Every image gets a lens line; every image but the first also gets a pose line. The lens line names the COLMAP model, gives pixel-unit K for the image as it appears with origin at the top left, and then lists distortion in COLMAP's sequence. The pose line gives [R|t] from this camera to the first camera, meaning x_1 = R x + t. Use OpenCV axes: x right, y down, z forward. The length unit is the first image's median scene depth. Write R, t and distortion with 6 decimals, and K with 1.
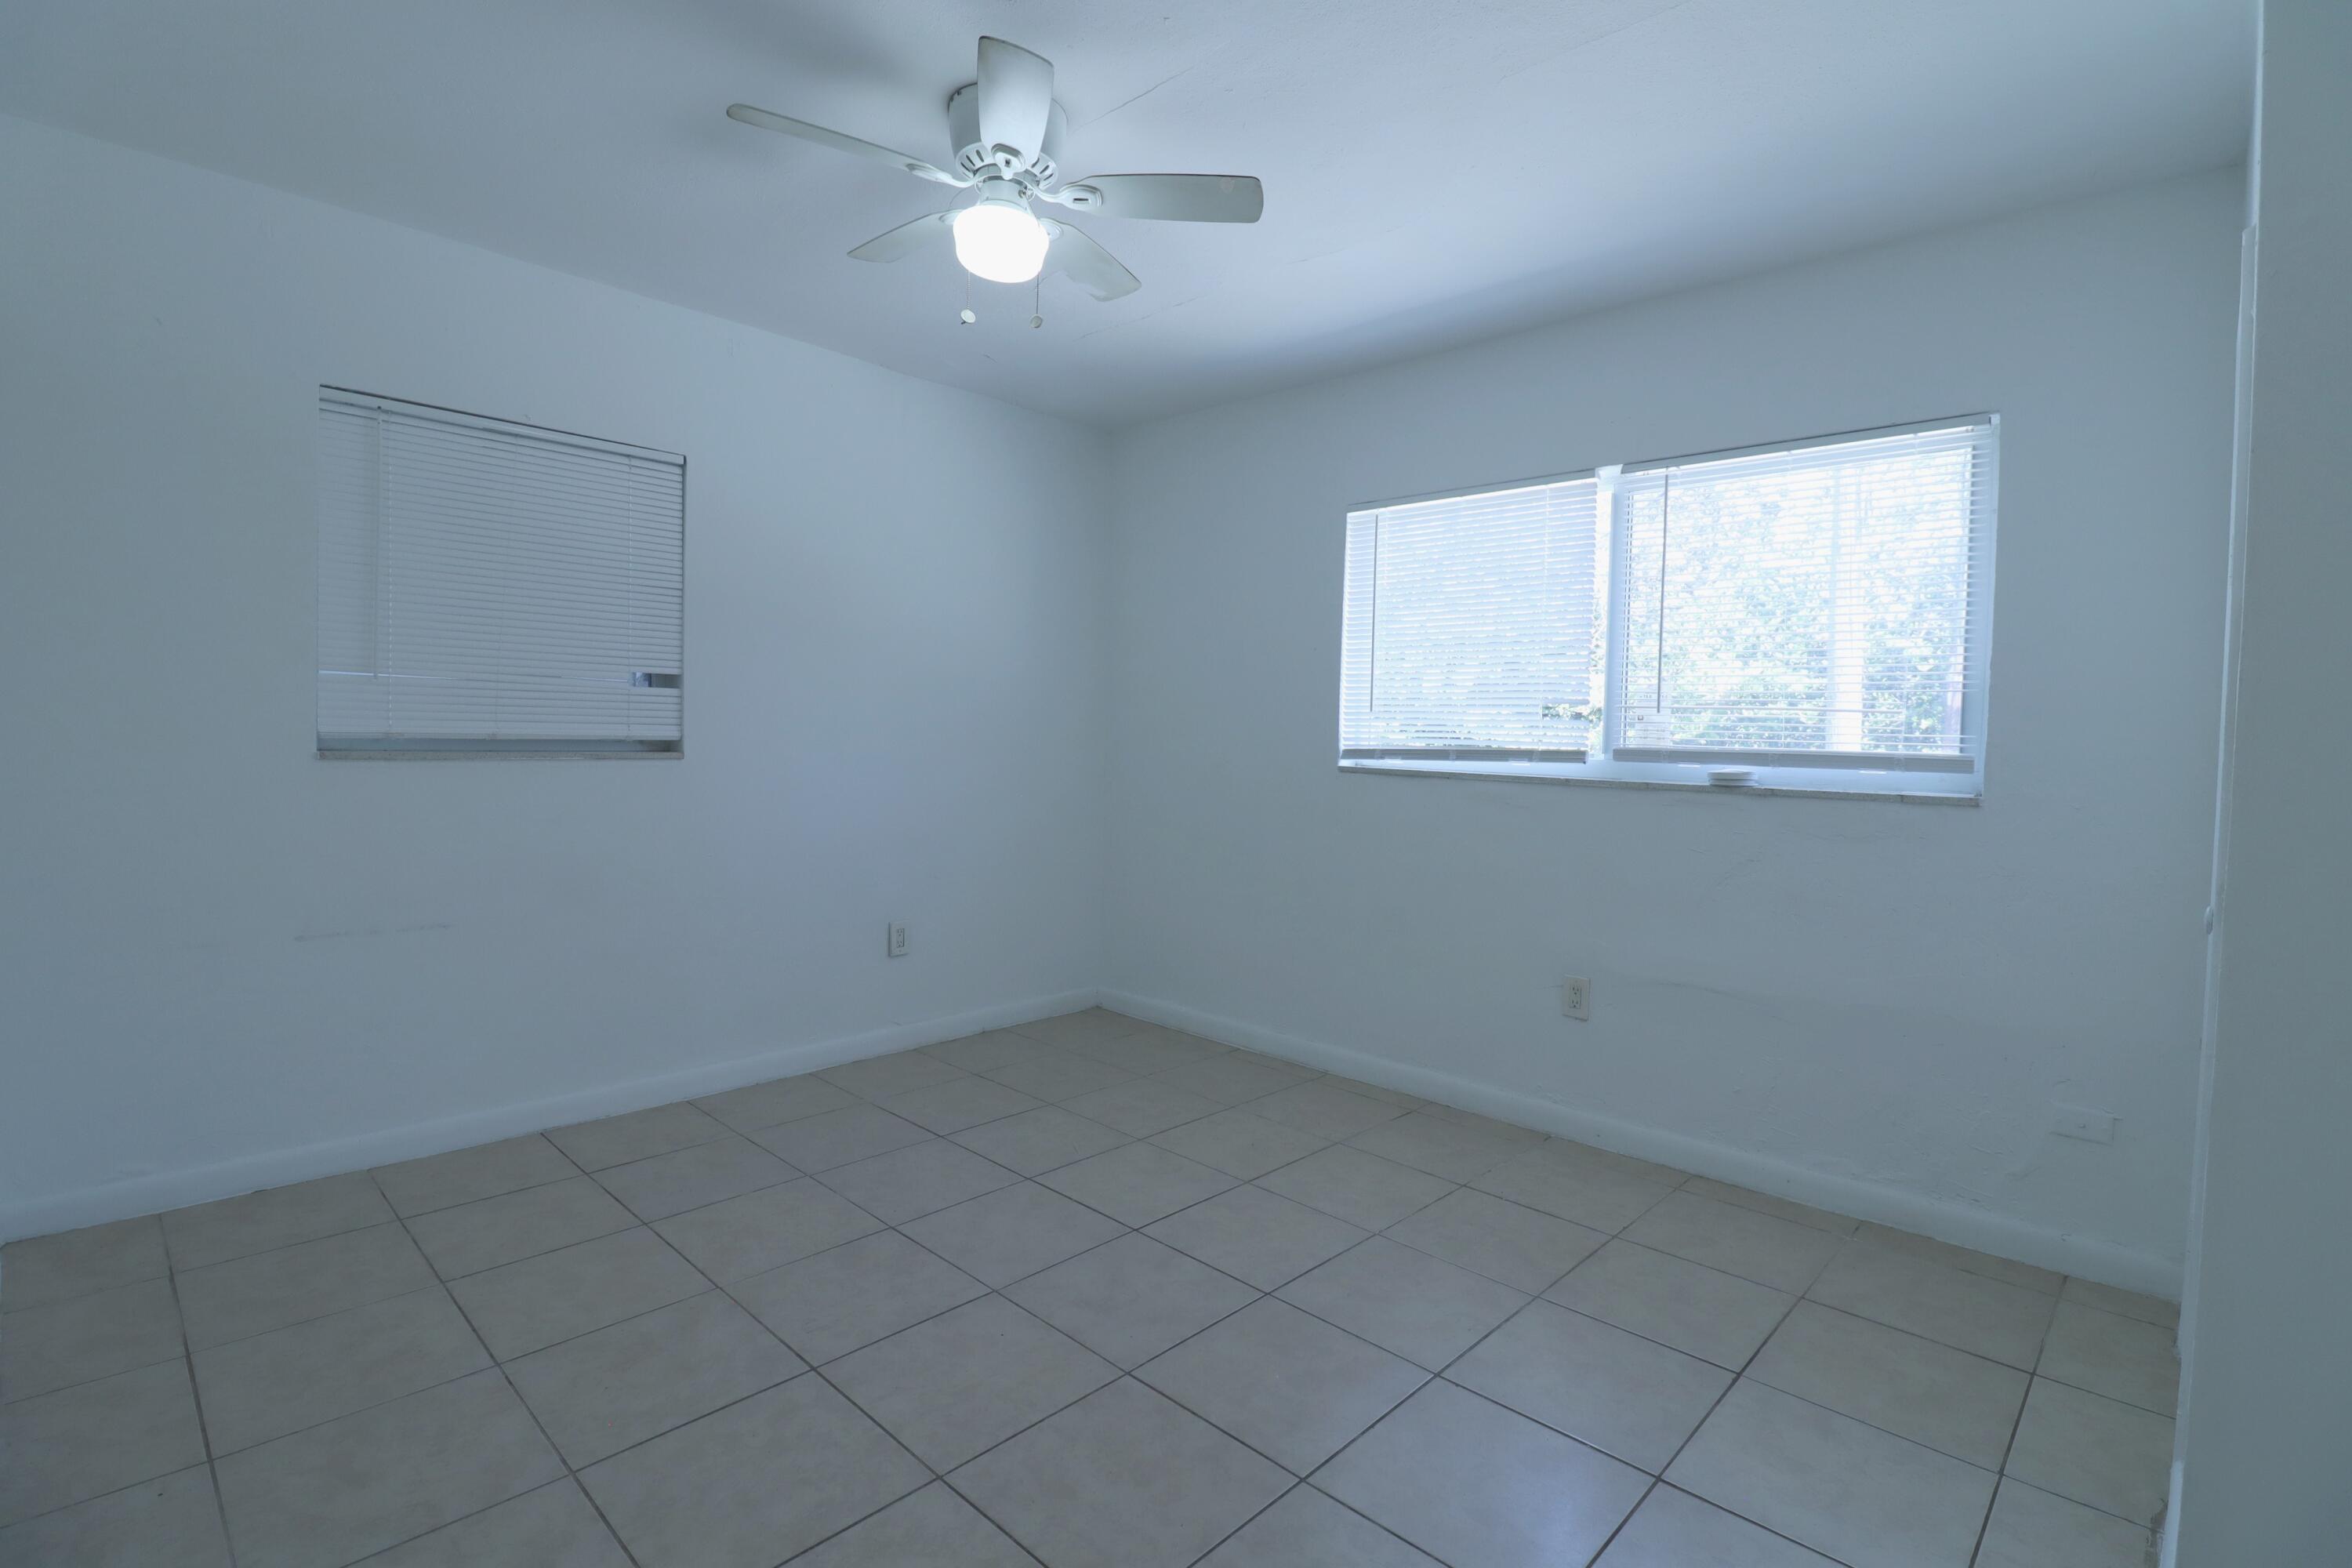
lens RADIAL K [[1095.7, 0, 1189.5], [0, 1095.7, 772.3], [0, 0, 1]] dist [0.011348, -0.018909]
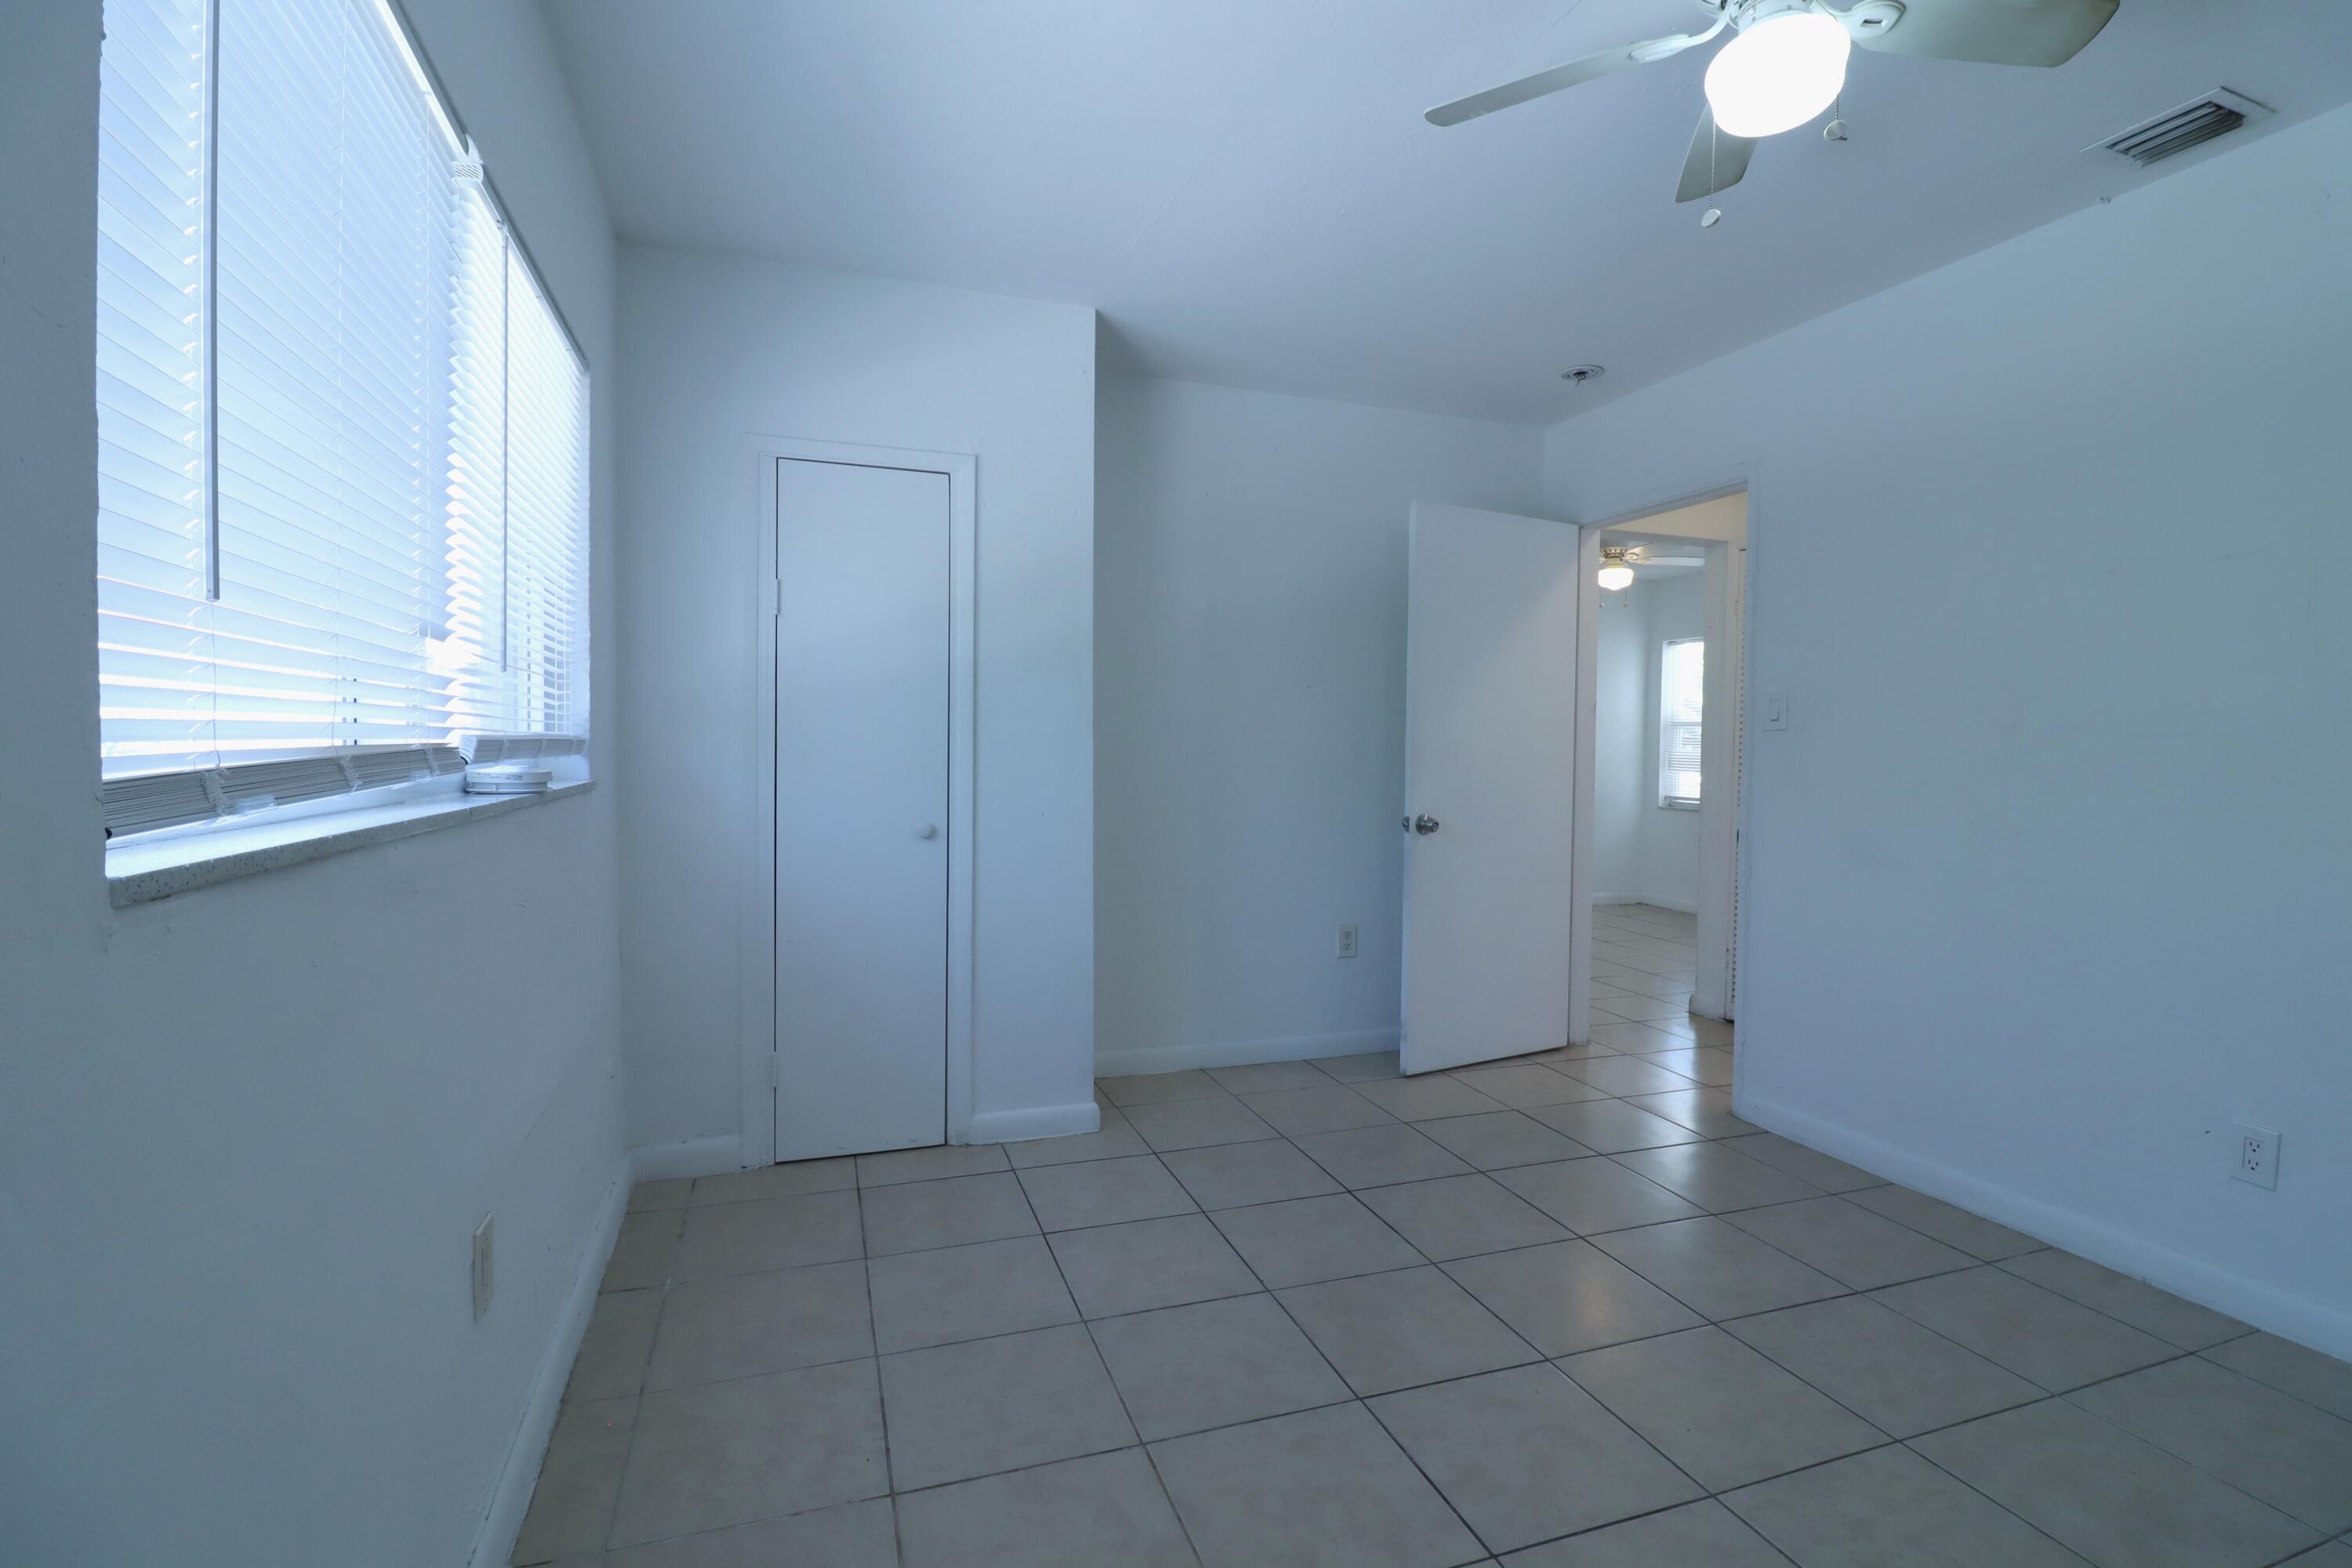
lens RADIAL K [[1095.7, 0, 1189.5], [0, 1095.7, 772.3], [0, 0, 1]] dist [0.011348, -0.018909]
pose [[-0.892058, -0.042702, 0.449899, -0.106027], [-0.012844, 0.997519, 0.069213, -0.038226], [-0.451739, 0.055963, -0.890393, 1.086983]]
